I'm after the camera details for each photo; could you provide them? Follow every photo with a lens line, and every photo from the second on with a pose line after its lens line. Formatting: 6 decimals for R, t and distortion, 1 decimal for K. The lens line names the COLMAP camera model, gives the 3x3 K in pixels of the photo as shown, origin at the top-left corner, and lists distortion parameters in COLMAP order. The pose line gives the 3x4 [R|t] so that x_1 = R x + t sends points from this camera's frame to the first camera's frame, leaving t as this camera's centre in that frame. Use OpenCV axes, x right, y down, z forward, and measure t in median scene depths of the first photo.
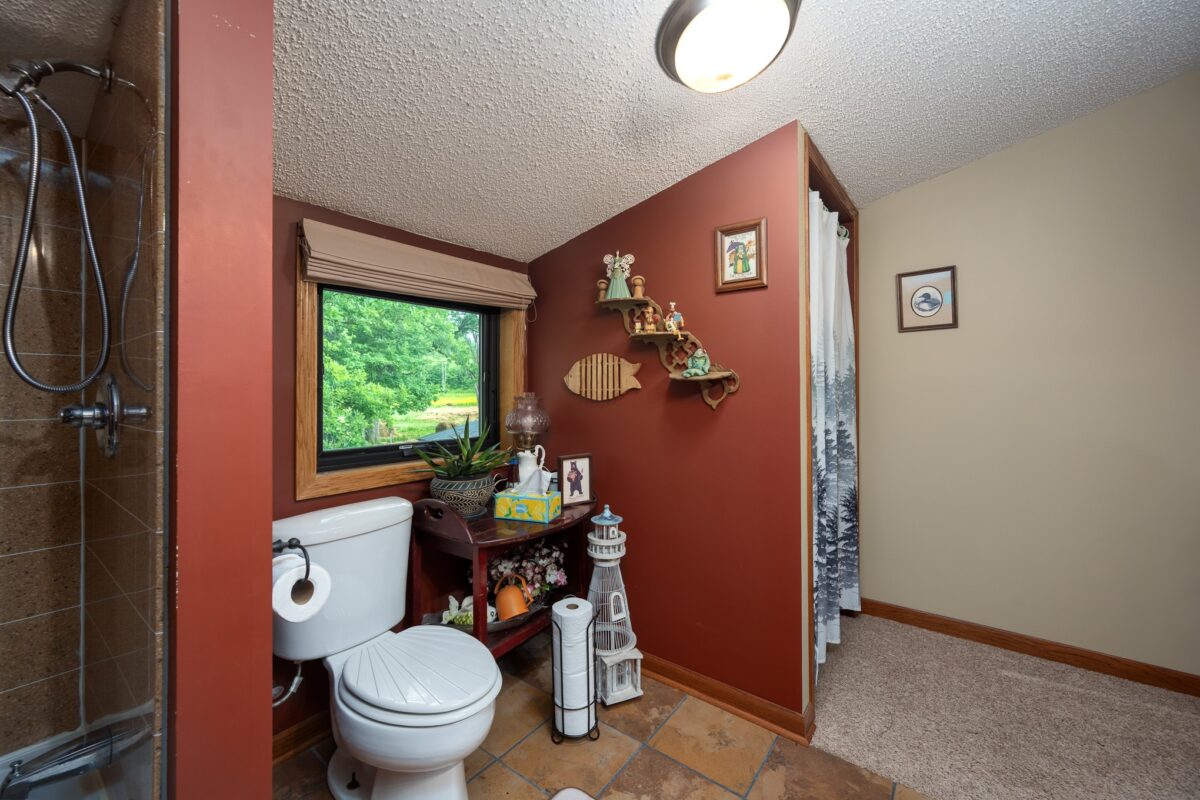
lens RADIAL K [[475.5, 0, 605.8], [0, 475.5, 395.7], [0, 0, 1]] dist [-0.003135, -0.000097]
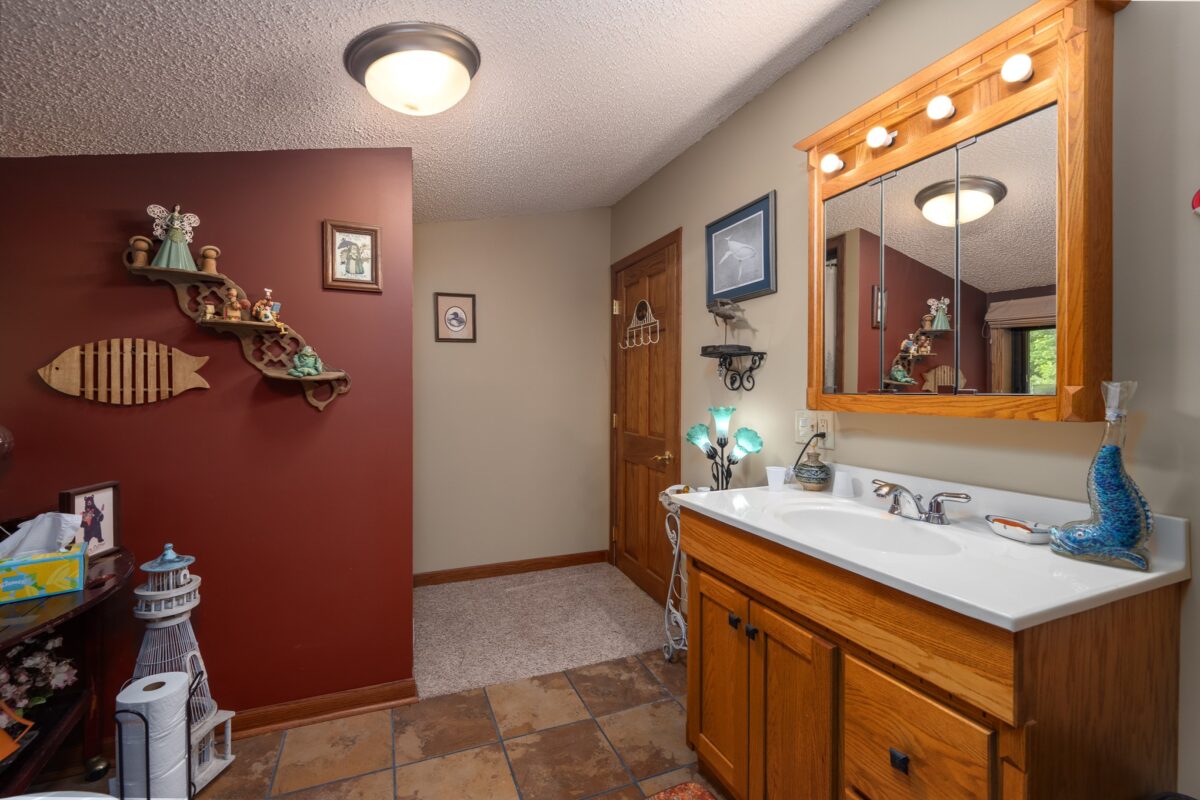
lens RADIAL K [[510.7, 0, 597.4], [0, 510.7, 407.0], [0, 0, 1]] dist [-0.012253, -0.000034]
pose [[0.490197, -0.026576, 0.871206, -0.357242], [0.003132, 0.999582, 0.028730, -0.006613], [-0.871606, -0.011355, 0.490076, 0.025171]]
